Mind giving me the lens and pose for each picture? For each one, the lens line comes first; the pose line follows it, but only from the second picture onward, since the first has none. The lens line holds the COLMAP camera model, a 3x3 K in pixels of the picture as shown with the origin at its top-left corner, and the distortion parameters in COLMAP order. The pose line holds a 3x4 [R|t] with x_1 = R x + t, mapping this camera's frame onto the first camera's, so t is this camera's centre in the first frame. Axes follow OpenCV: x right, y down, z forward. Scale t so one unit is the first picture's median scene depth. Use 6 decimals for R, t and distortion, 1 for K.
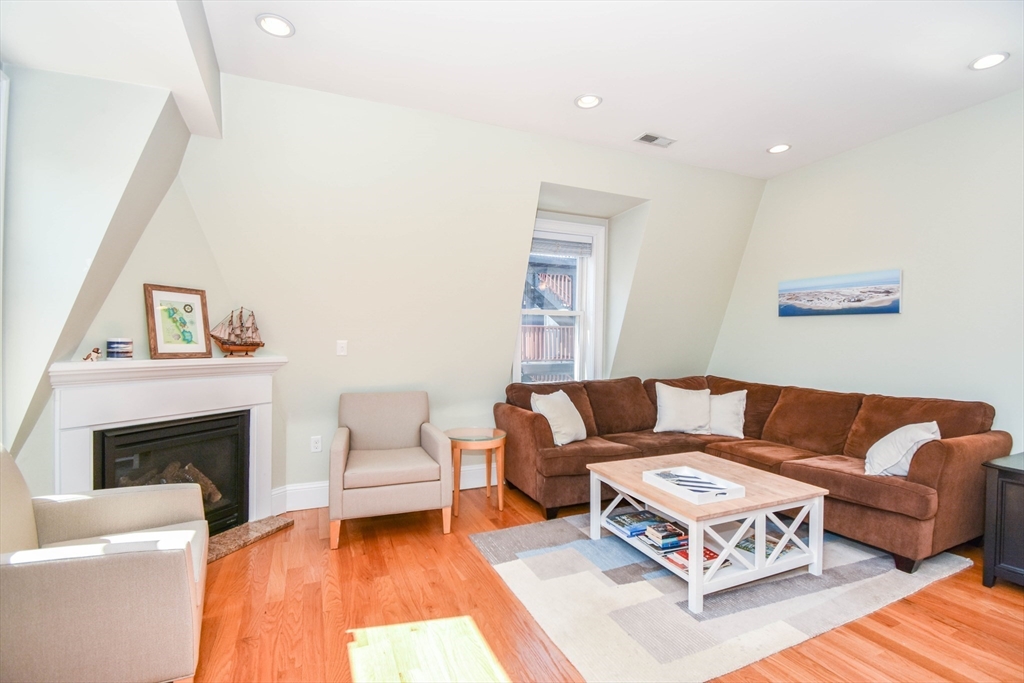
lens RADIAL K [[447.4, 0, 499.6], [0, 447.4, 343.8], [0, 0, 1]] dist [0.026219, -0.027717]
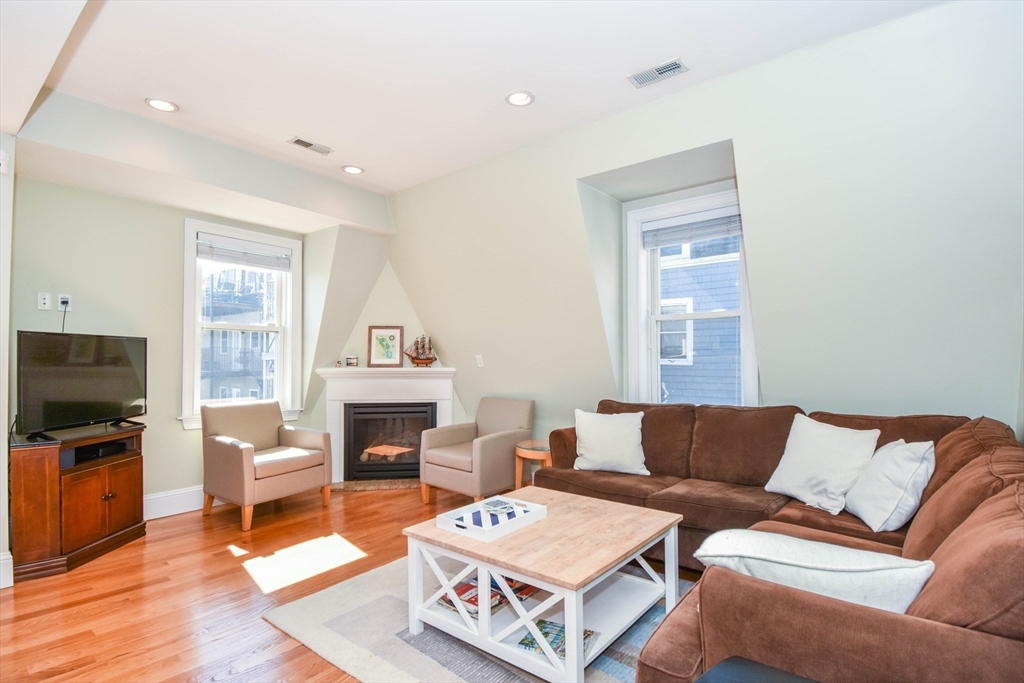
lens RADIAL K [[485.7, 0, 533.0], [0, 485.7, 355.8], [0, 0, 1]] dist [0.000227, -0.026628]
pose [[0.504111, -0.013928, -0.863527, 1.014523], [0.005036, 0.999900, -0.013188, 0.013526], [0.863624, 0.002299, 0.504131, 0.479413]]
